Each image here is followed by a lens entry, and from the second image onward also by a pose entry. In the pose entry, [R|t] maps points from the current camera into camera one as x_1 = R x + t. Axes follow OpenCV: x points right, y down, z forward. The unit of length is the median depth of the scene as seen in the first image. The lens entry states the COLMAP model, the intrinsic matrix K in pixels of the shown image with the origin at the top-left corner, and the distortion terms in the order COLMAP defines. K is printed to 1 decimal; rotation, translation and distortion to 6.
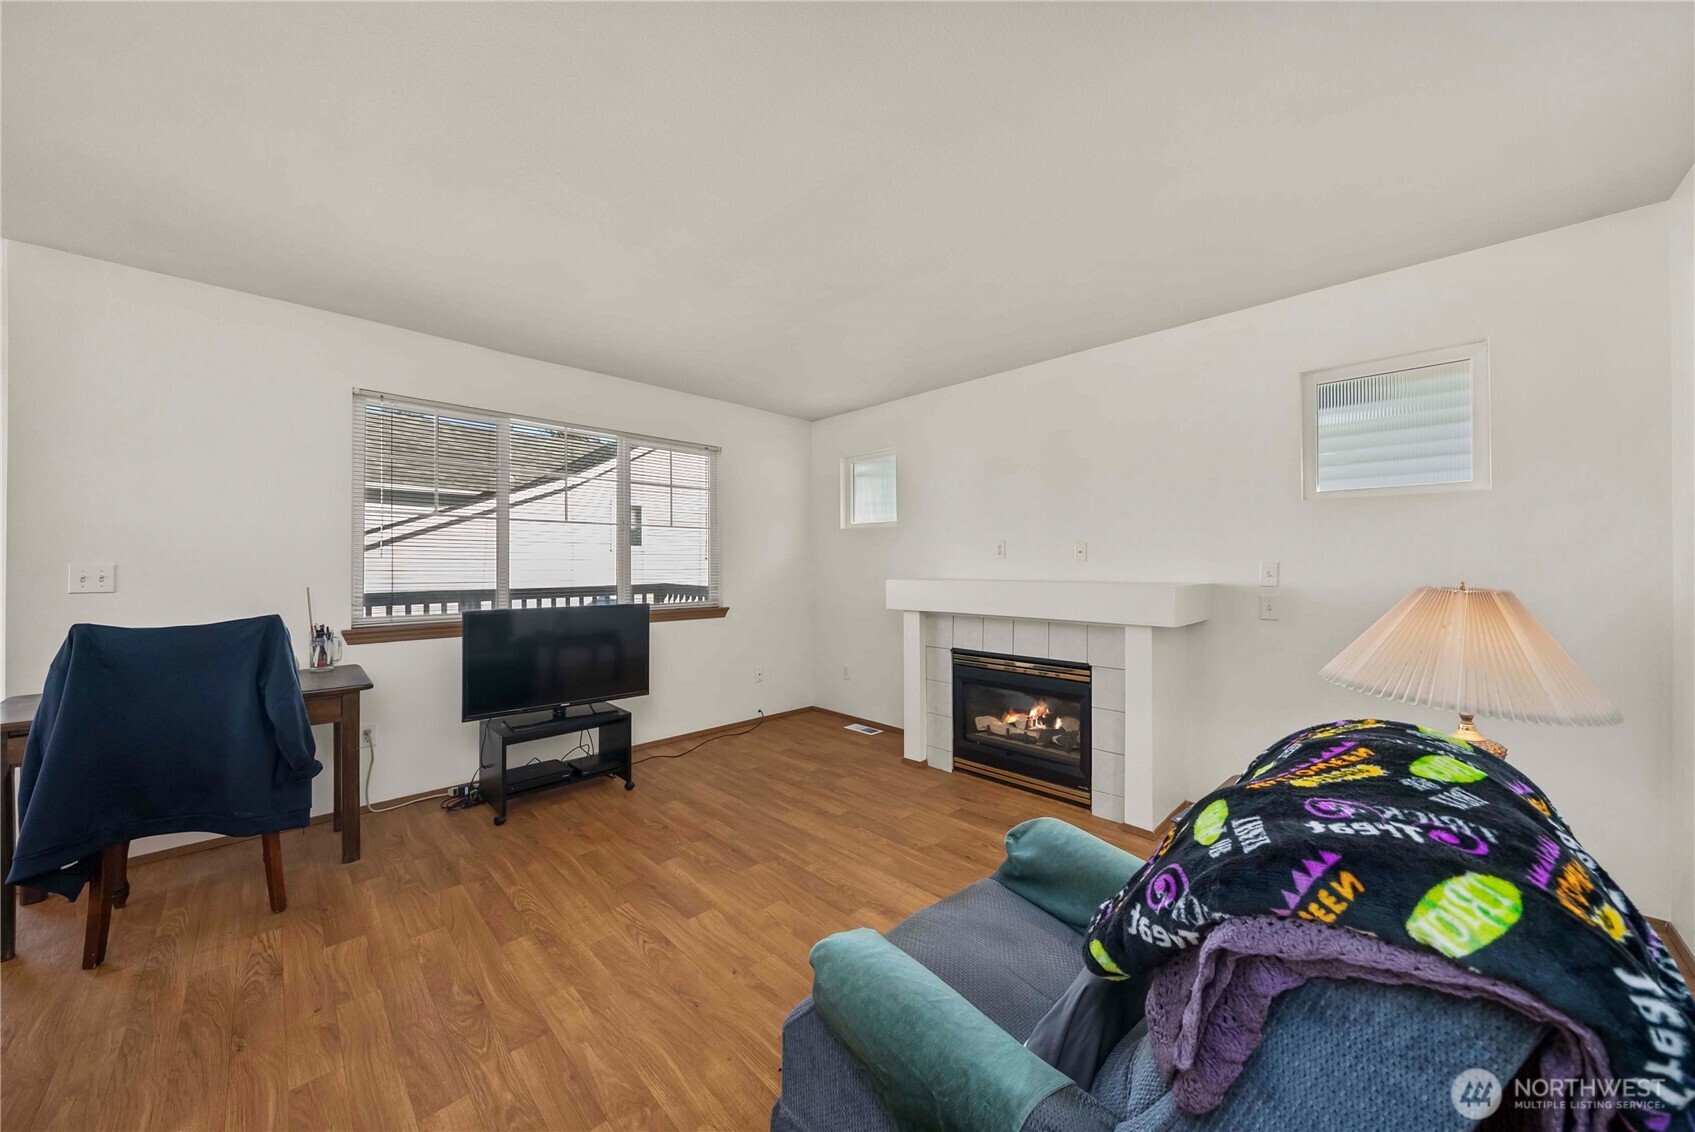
lens RADIAL K [[598.1, 0, 848.2], [0, 598.1, 560.2], [0, 0, 1]] dist [-0.009656, 0.000873]
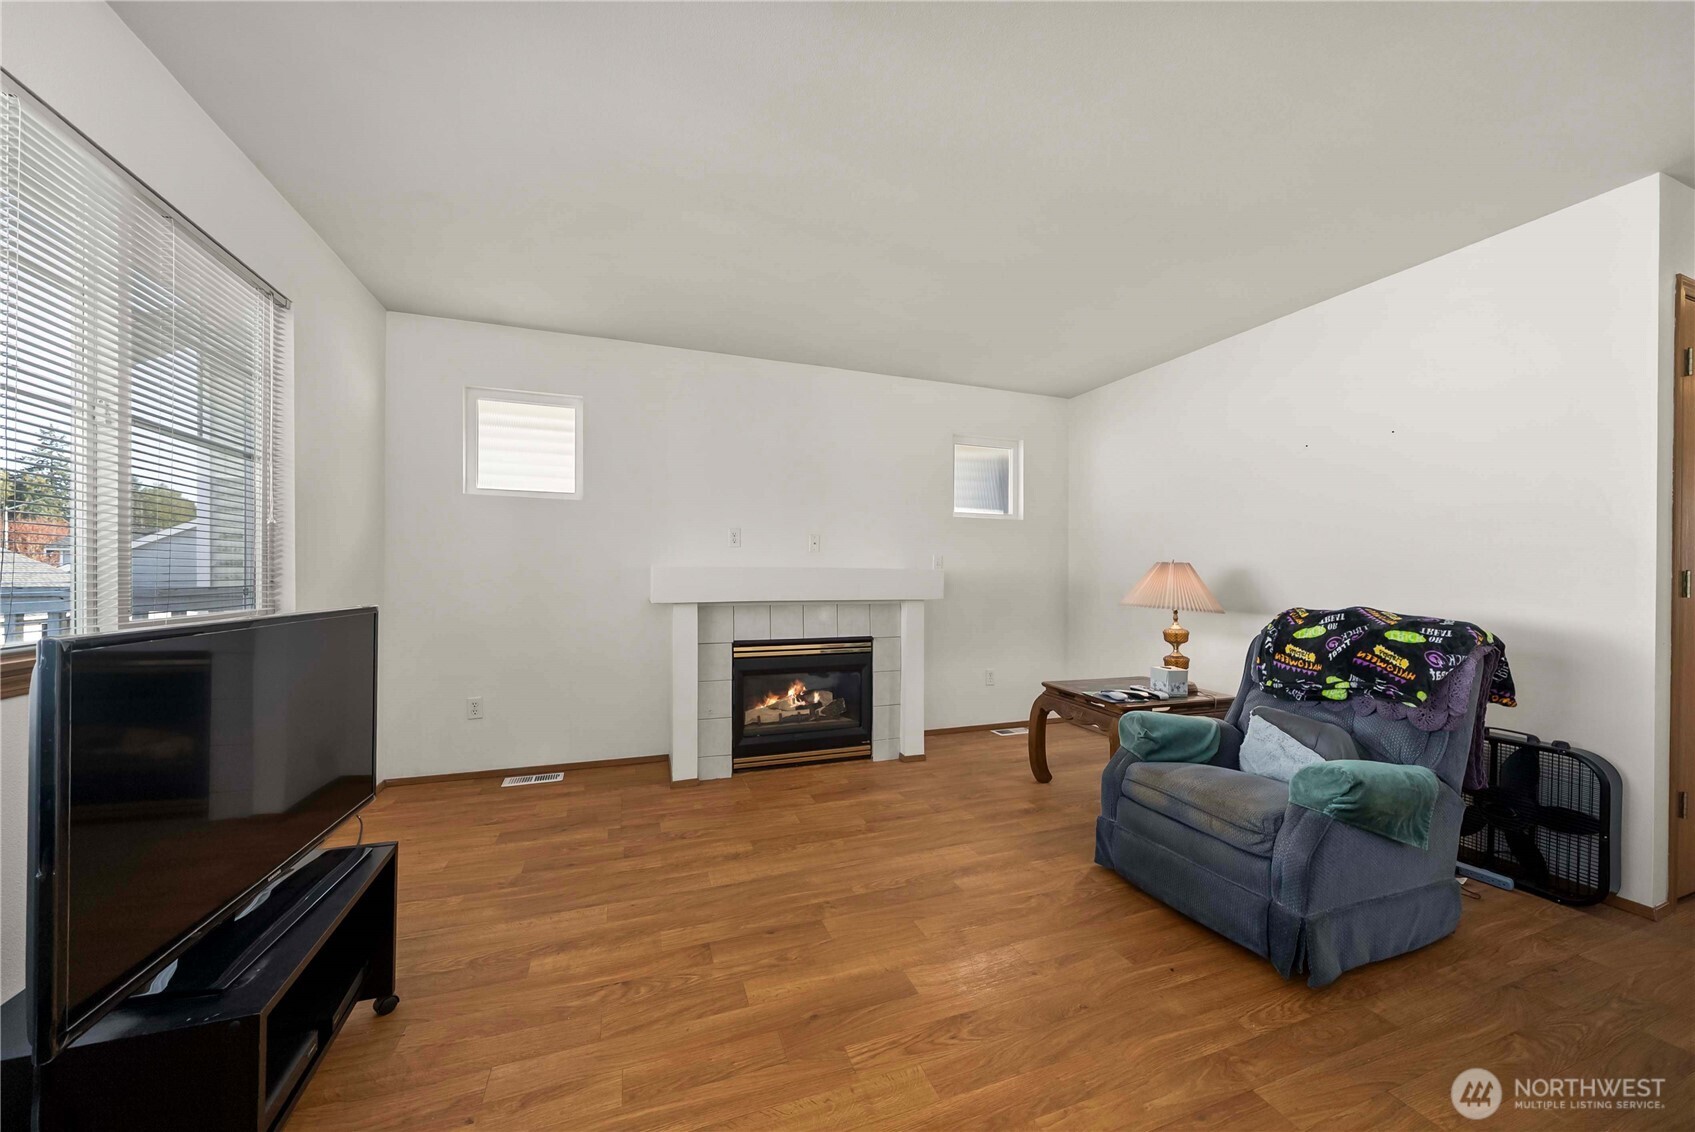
lens RADIAL K [[598.1, 0, 855.0], [0, 598.1, 574.5], [0, 0, 1]] dist [-0.009656, 0.000873]
pose [[0.415147, 0.000749, 0.909754, -0.605873], [-0.012108, 0.999916, 0.004702, 0.038621], [-0.909674, -0.012967, 0.415121, 0.464866]]
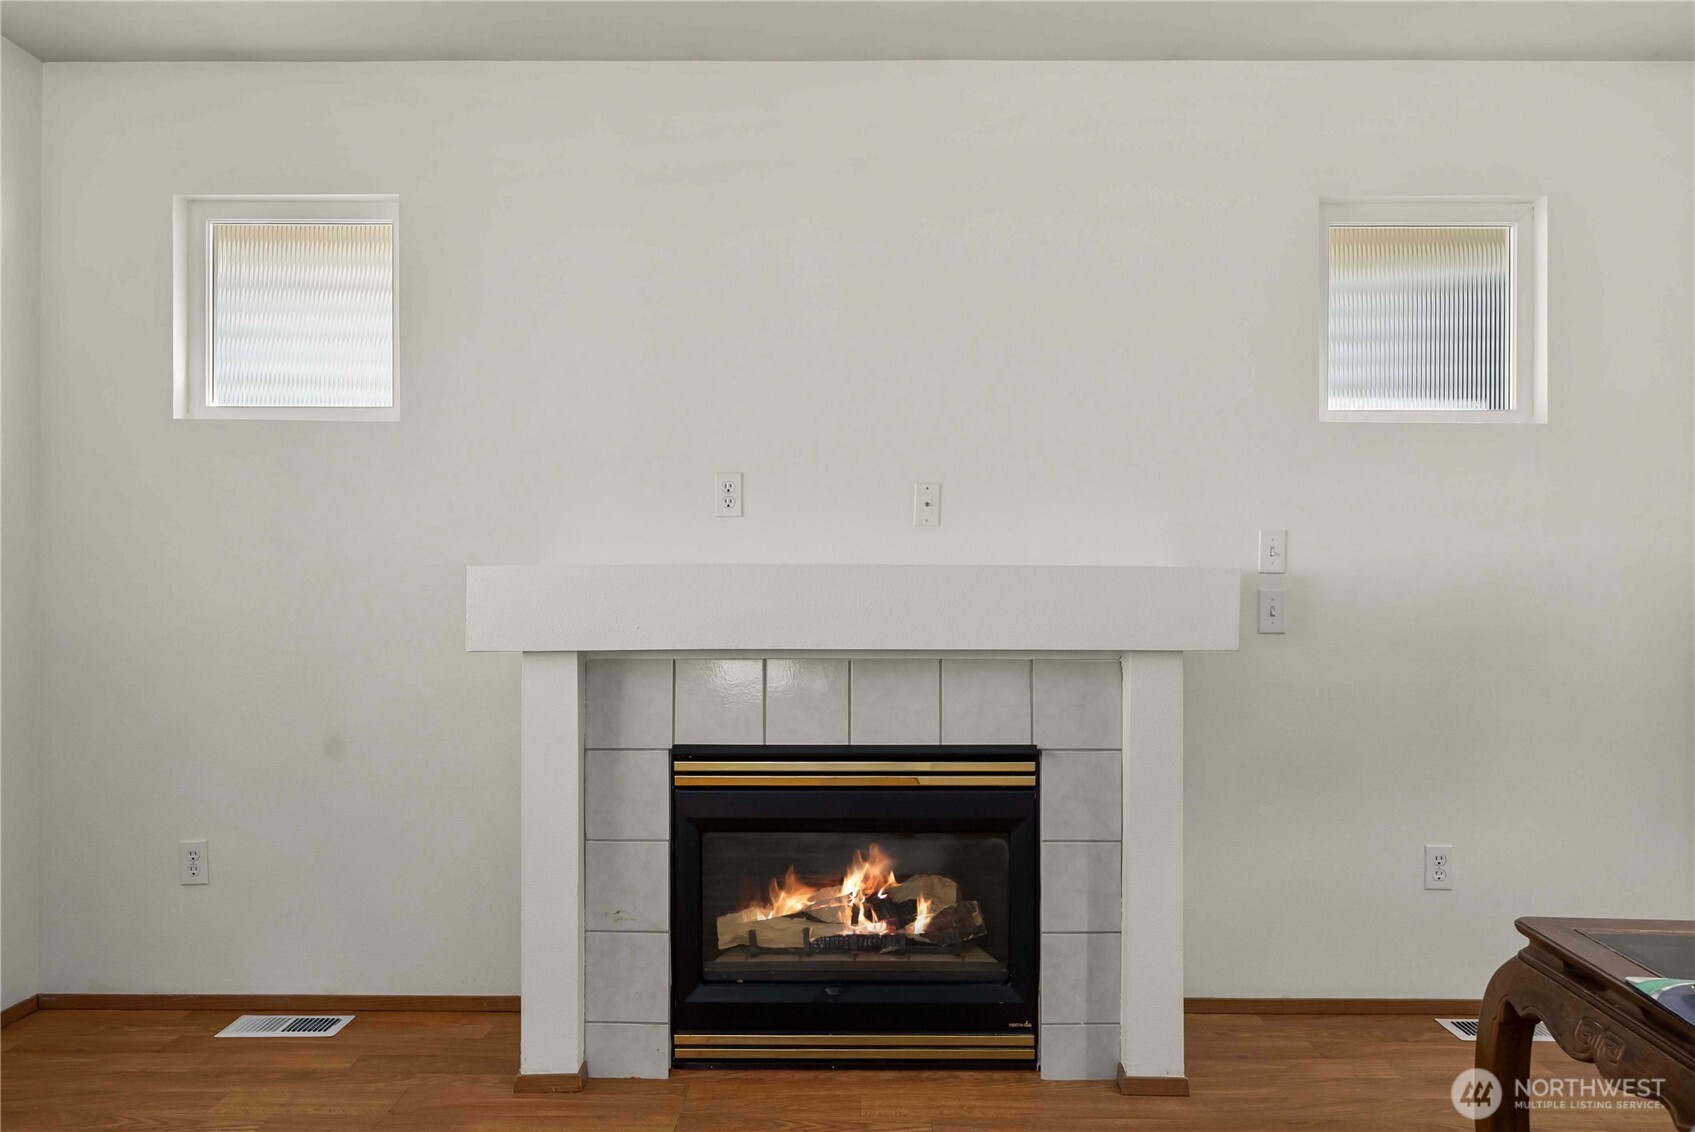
lens RADIAL K [[1215.8, 0, 860.2], [0, 1215.8, 573.4], [0, 0, 1]] dist [-0.002123, 0.002308]
pose [[0.705653, 0.002675, 0.708552, -0.295367], [-0.006156, 0.999978, 0.002355, 0.036307], [-0.708530, -0.006024, 0.705655, 0.388396]]
